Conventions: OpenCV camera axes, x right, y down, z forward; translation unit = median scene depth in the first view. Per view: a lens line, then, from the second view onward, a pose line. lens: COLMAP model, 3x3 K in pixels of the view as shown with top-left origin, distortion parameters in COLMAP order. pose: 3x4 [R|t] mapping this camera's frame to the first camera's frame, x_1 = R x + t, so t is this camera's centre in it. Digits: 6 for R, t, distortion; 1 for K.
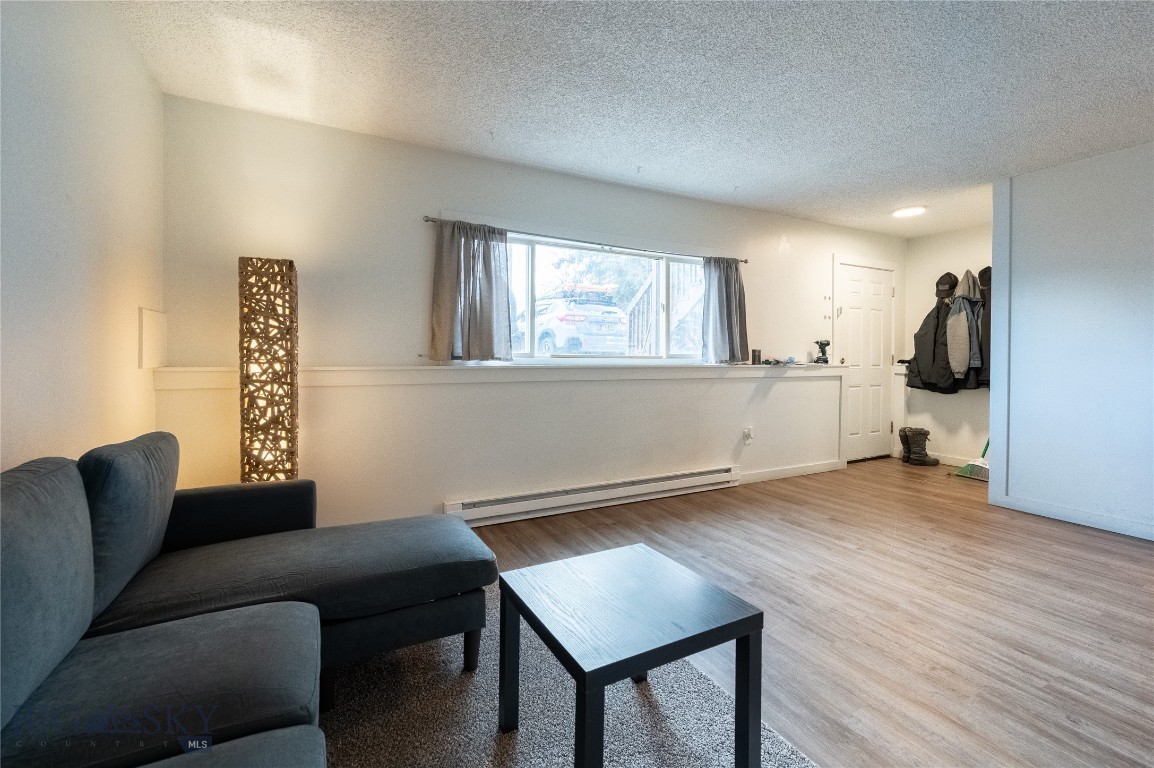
lens RADIAL K [[498.9, 0, 576.4], [0, 498.9, 366.3], [0, 0, 1]] dist [0.000065, 0.000038]
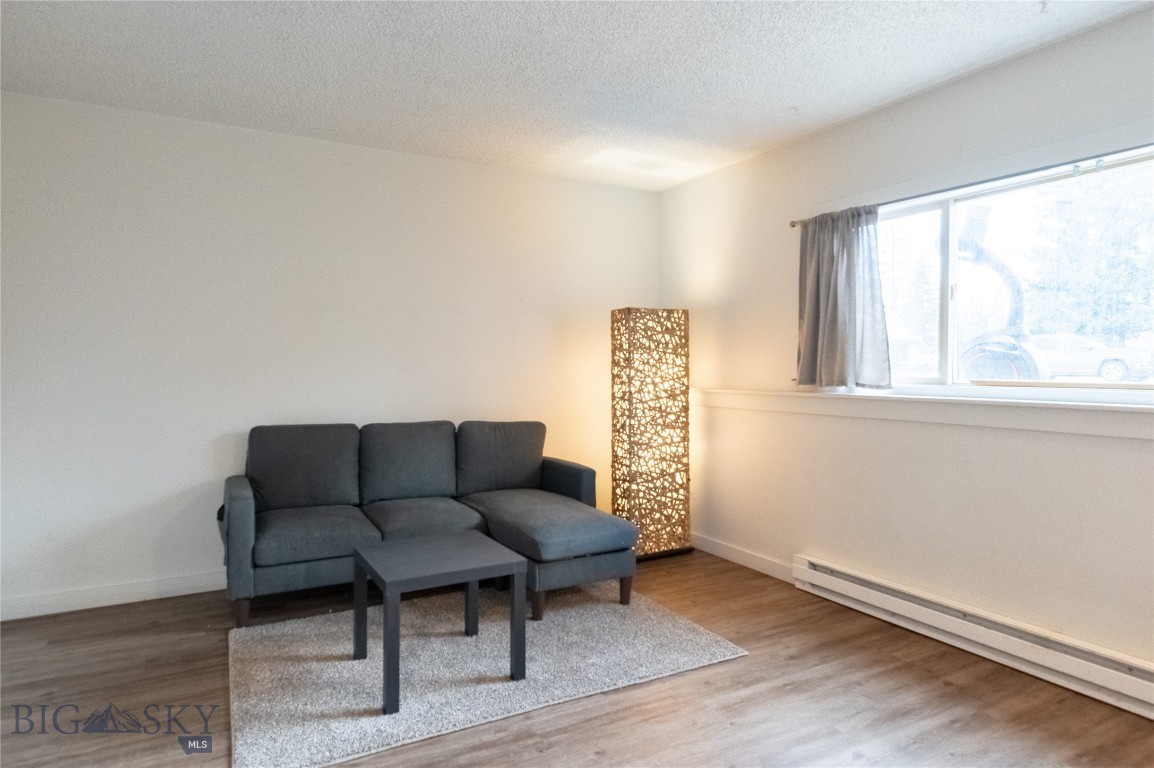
lens RADIAL K [[670.7, 0, 577.0], [0, 670.7, 384.0], [0, 0, 1]] dist [0.000520, 0.001133]
pose [[0.019758, 0.015275, -0.999688, 0.868270], [-0.023301, 0.999619, 0.014813, -0.023276], [0.999533, 0.023001, 0.020106, 0.596640]]
